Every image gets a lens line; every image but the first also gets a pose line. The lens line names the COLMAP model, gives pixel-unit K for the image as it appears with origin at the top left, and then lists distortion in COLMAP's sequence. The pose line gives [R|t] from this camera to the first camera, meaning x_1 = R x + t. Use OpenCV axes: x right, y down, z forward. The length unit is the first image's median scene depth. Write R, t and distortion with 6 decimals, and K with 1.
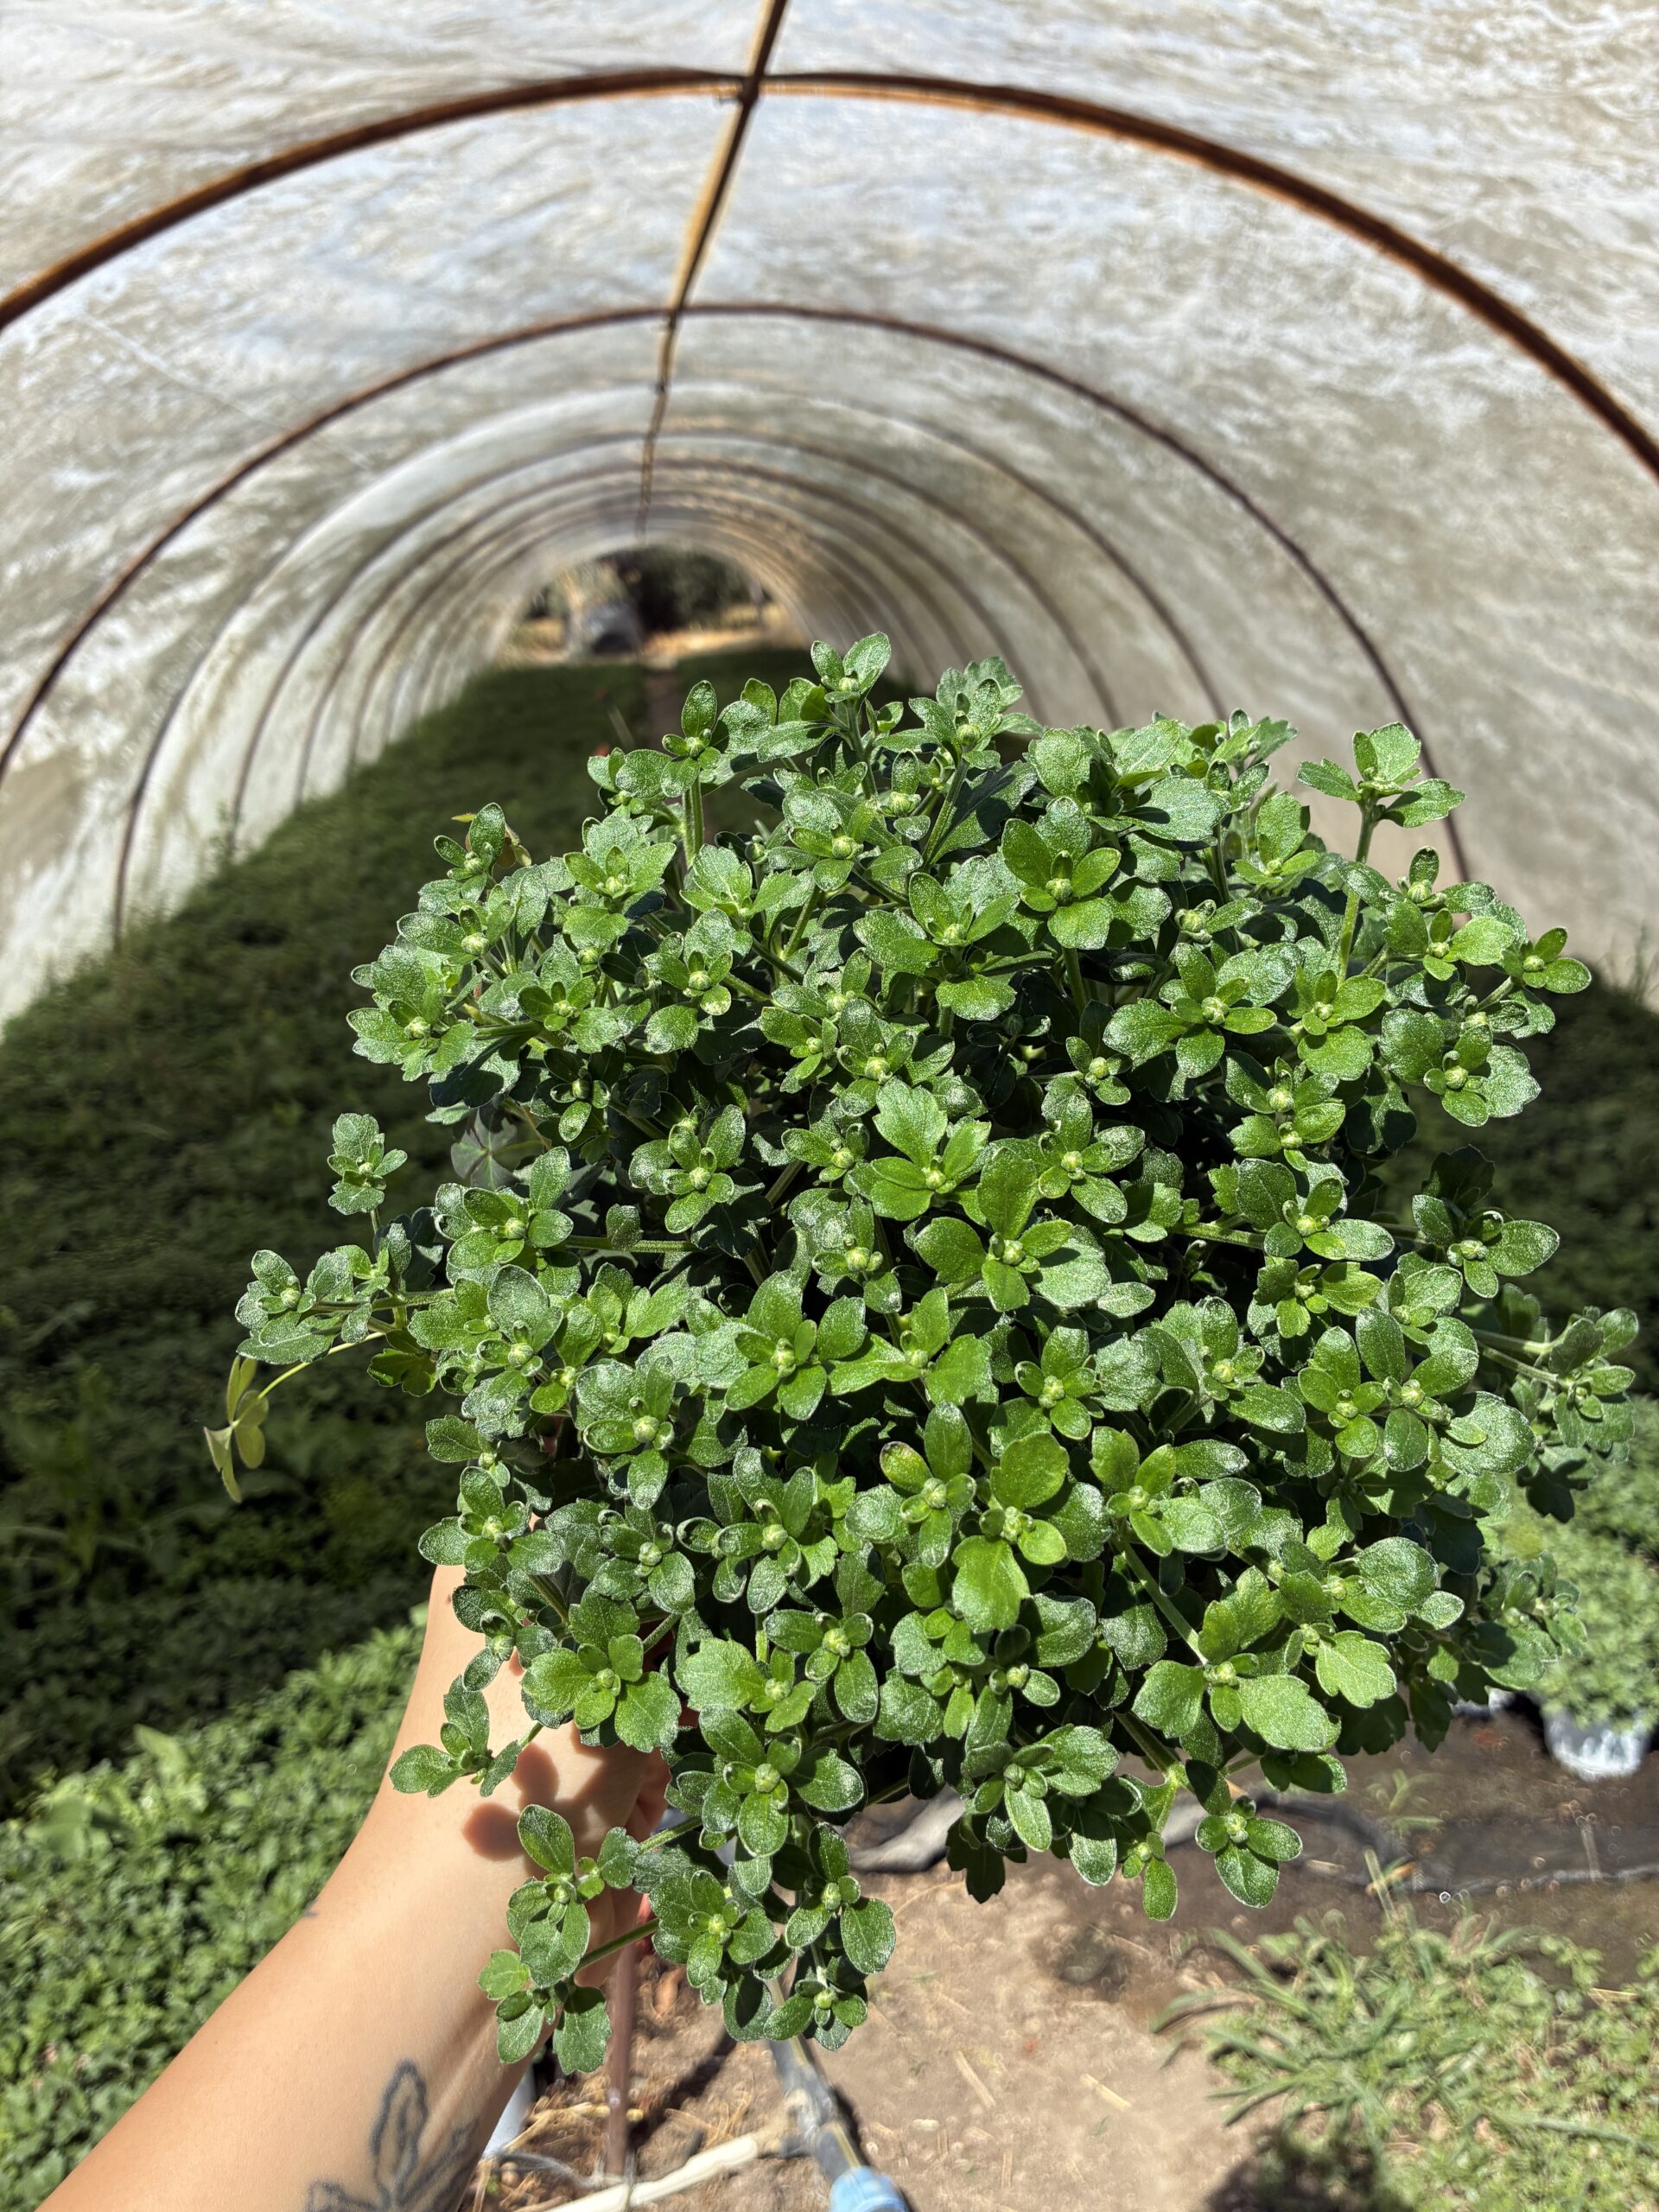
lens RADIAL K [[1658.5, 0, 853.6], [0, 1658.5, 1118.7], [0, 0, 1]] dist [0.057195, -0.097715]
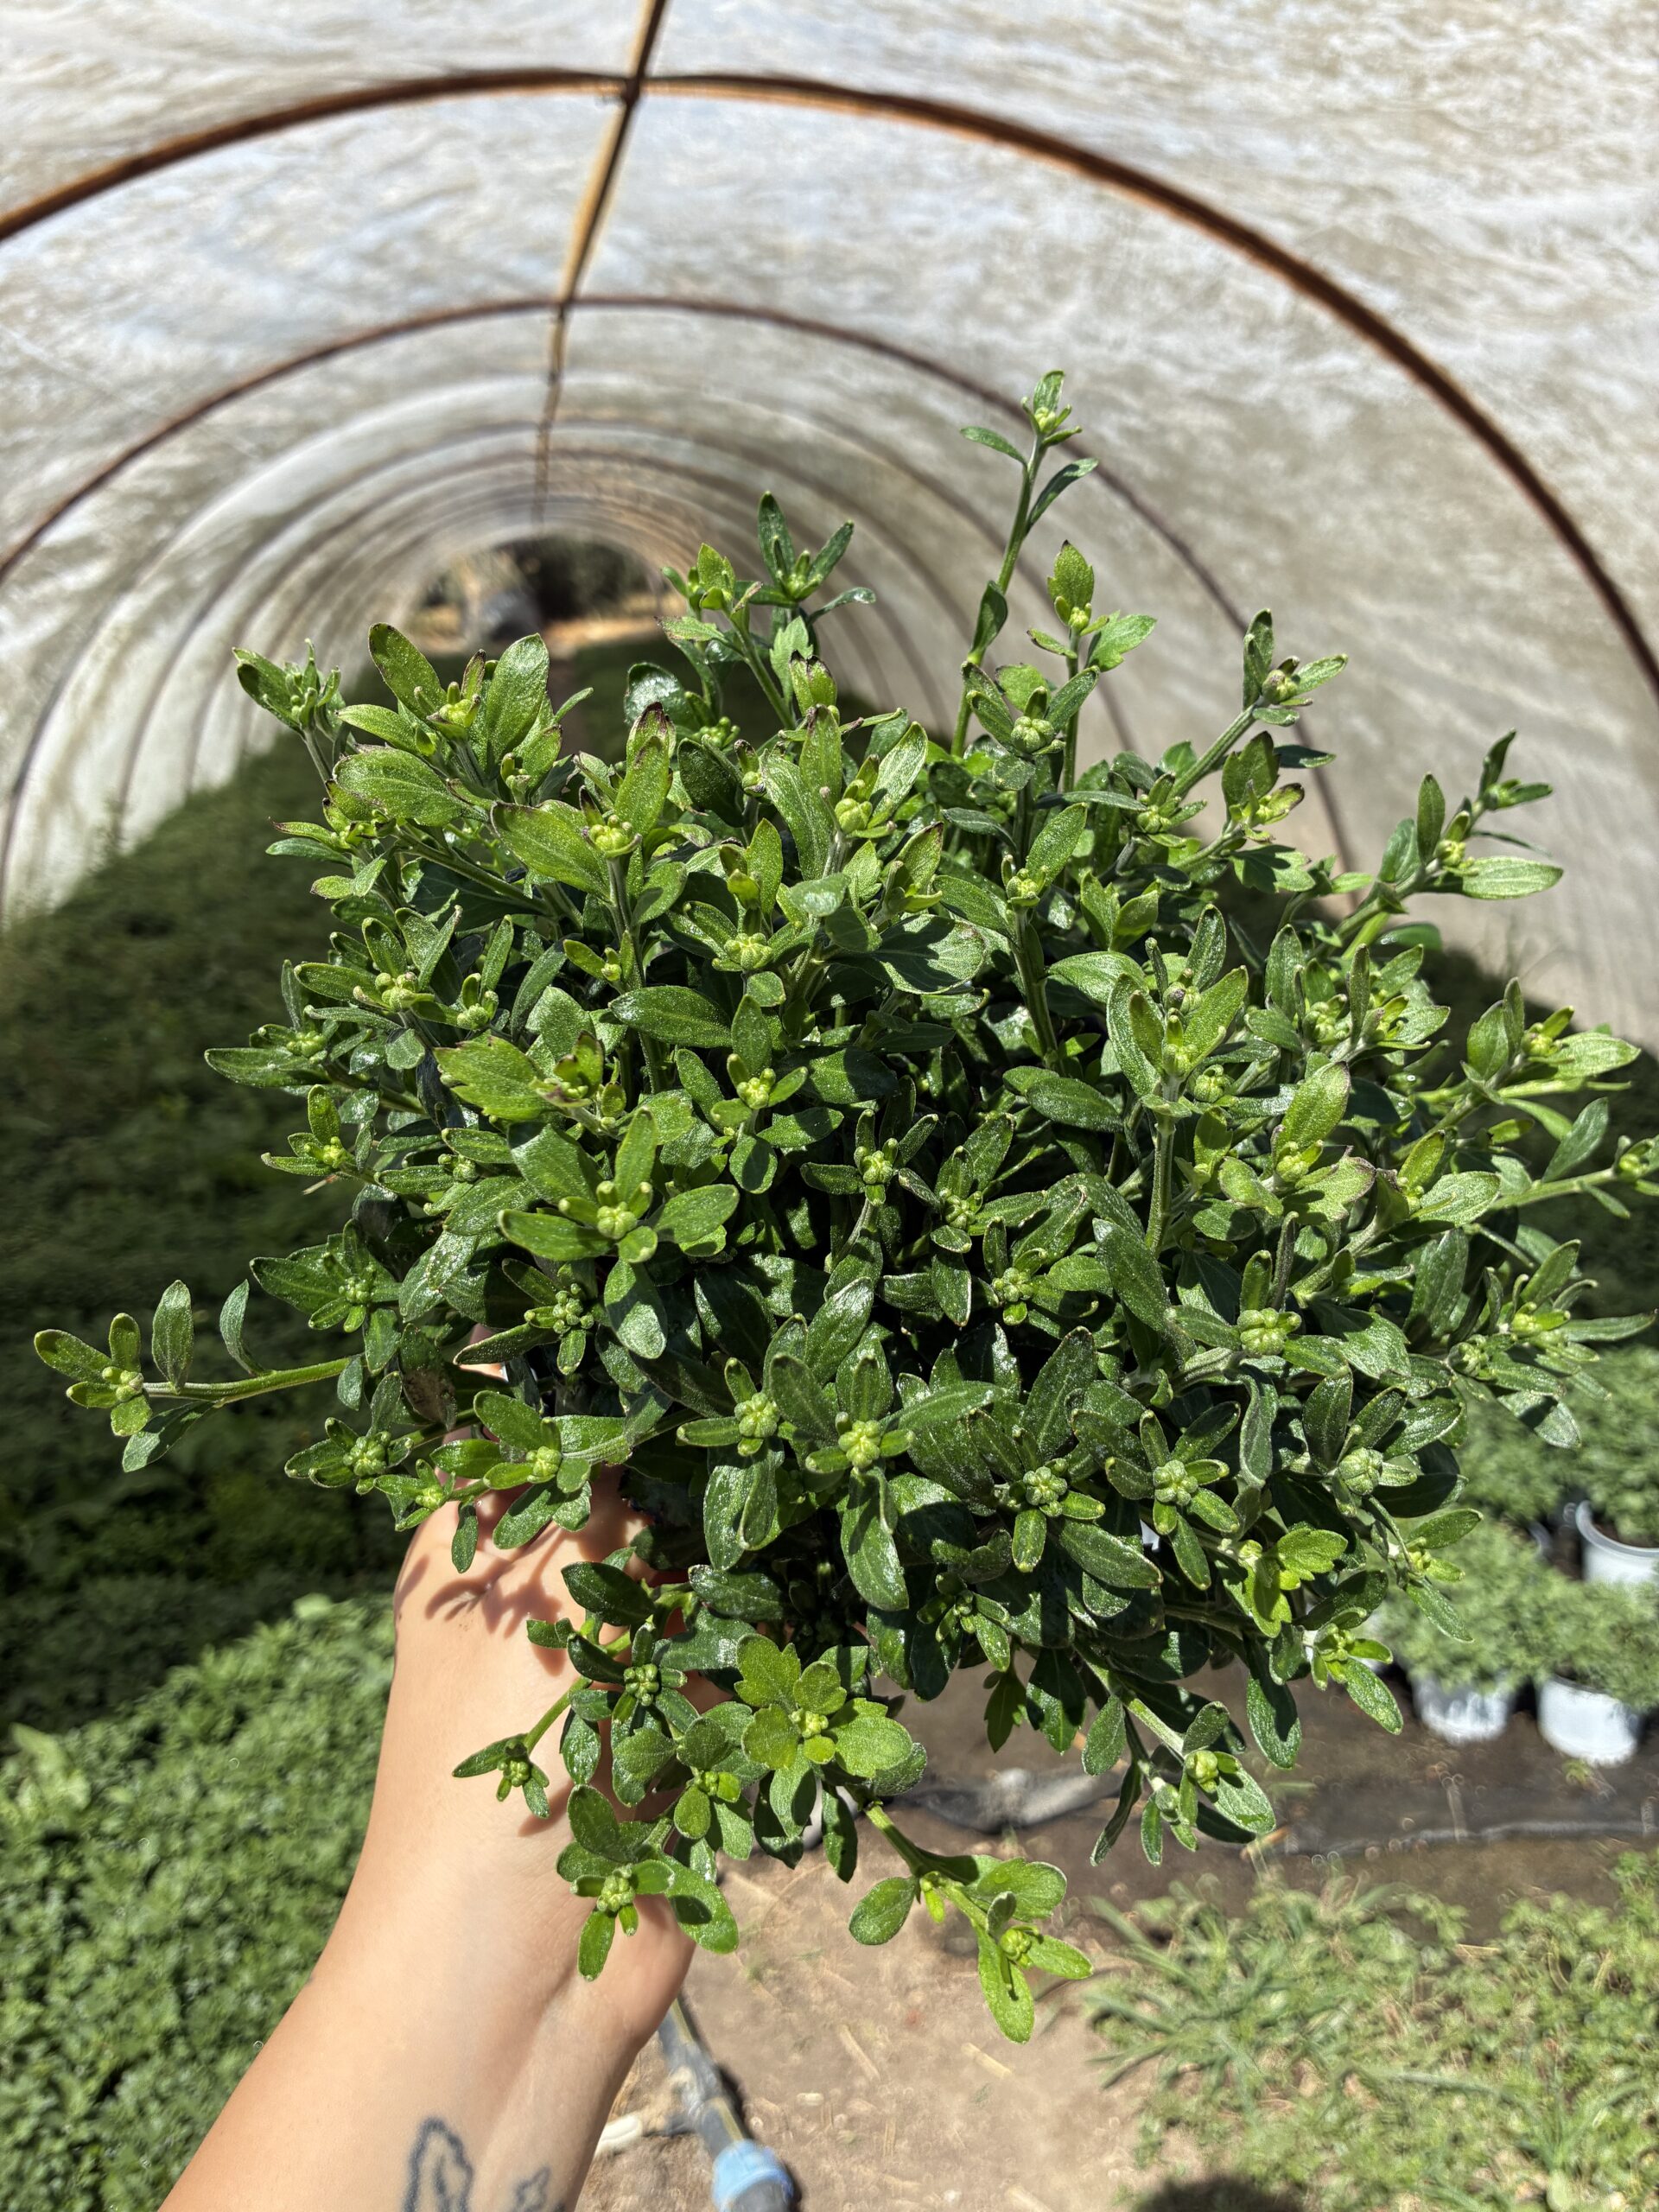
lens RADIAL K [[1657.8, 0, 840.0], [0, 1657.8, 1091.3], [0, 0, 1]] dist [0.060576, -0.108629]
pose [[0.998722, -0.007236, 0.050018, 0.008369], [0.007737, 0.999922, -0.009841, 0.001072], [-0.049943, 0.010216, 0.998700, -0.009836]]
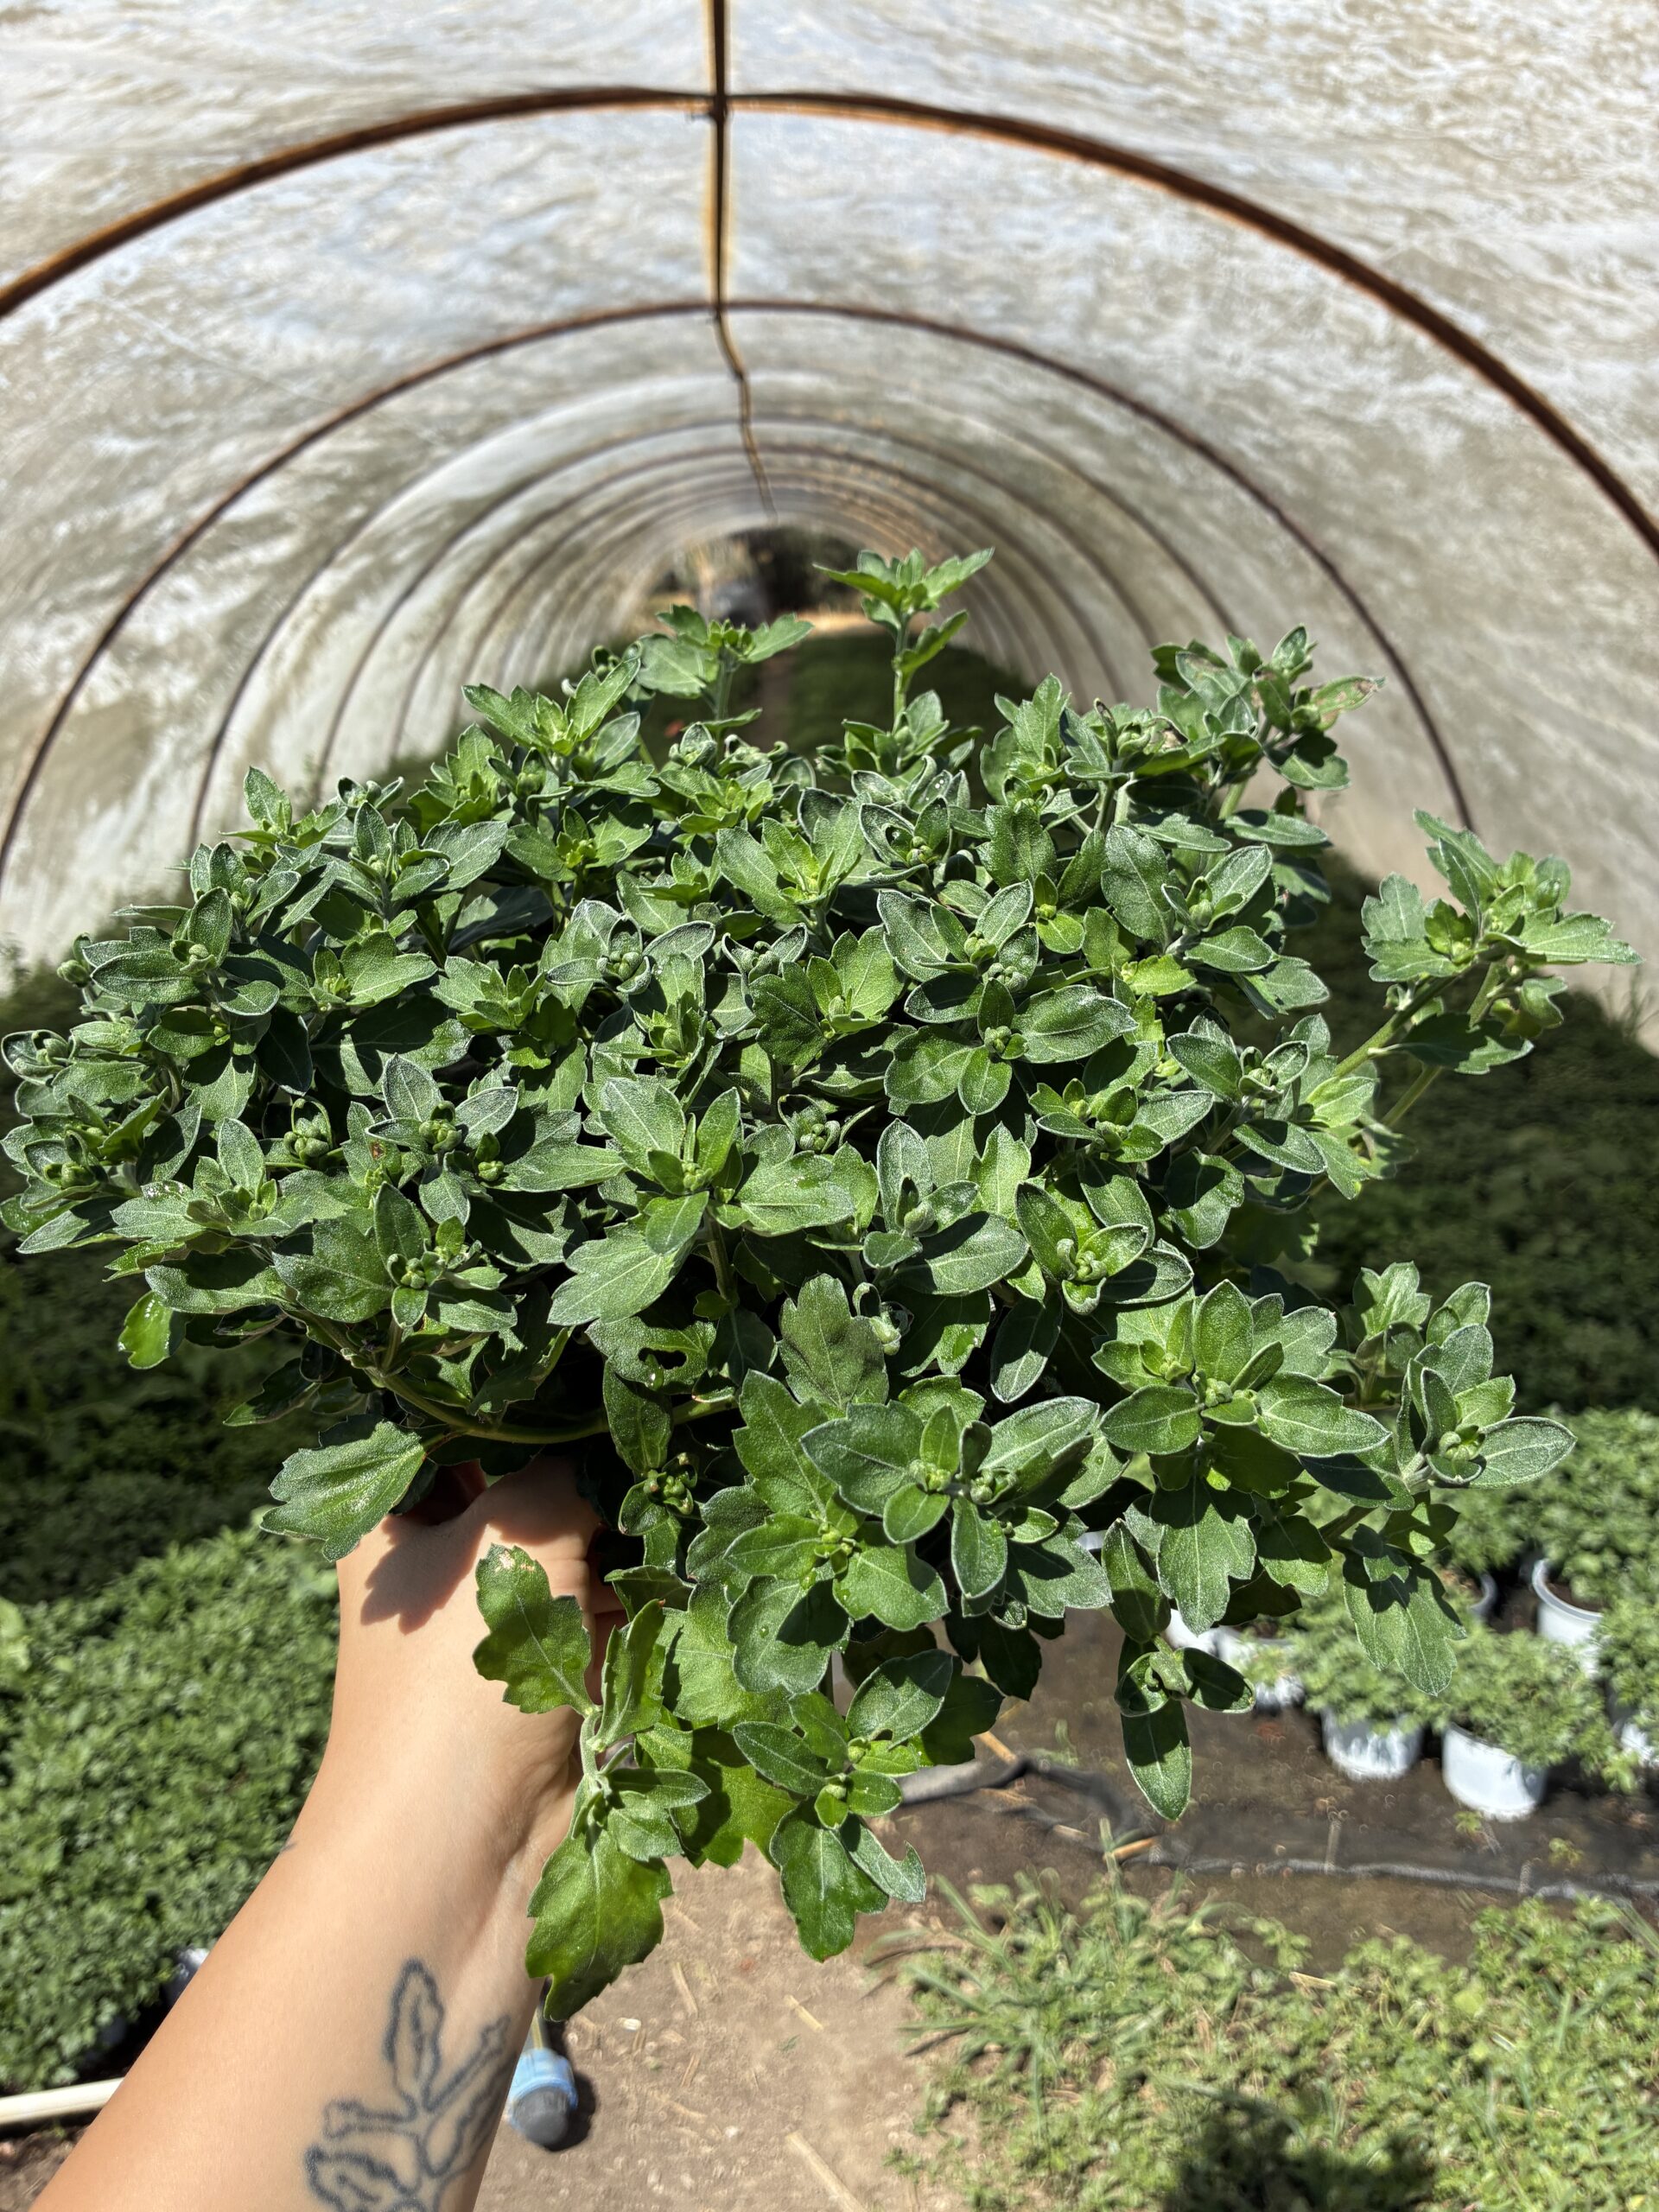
lens RADIAL K [[1655.8, 0, 817.3], [0, 1655.8, 1088.9], [0, 0, 1]] dist [0.036723, -0.068066]
pose [[0.994810, 0.071686, -0.072209, 0.108738], [-0.072209, 0.997379, -0.004651, 0.001137], [0.071686, 0.009841, 0.997379, -0.032024]]
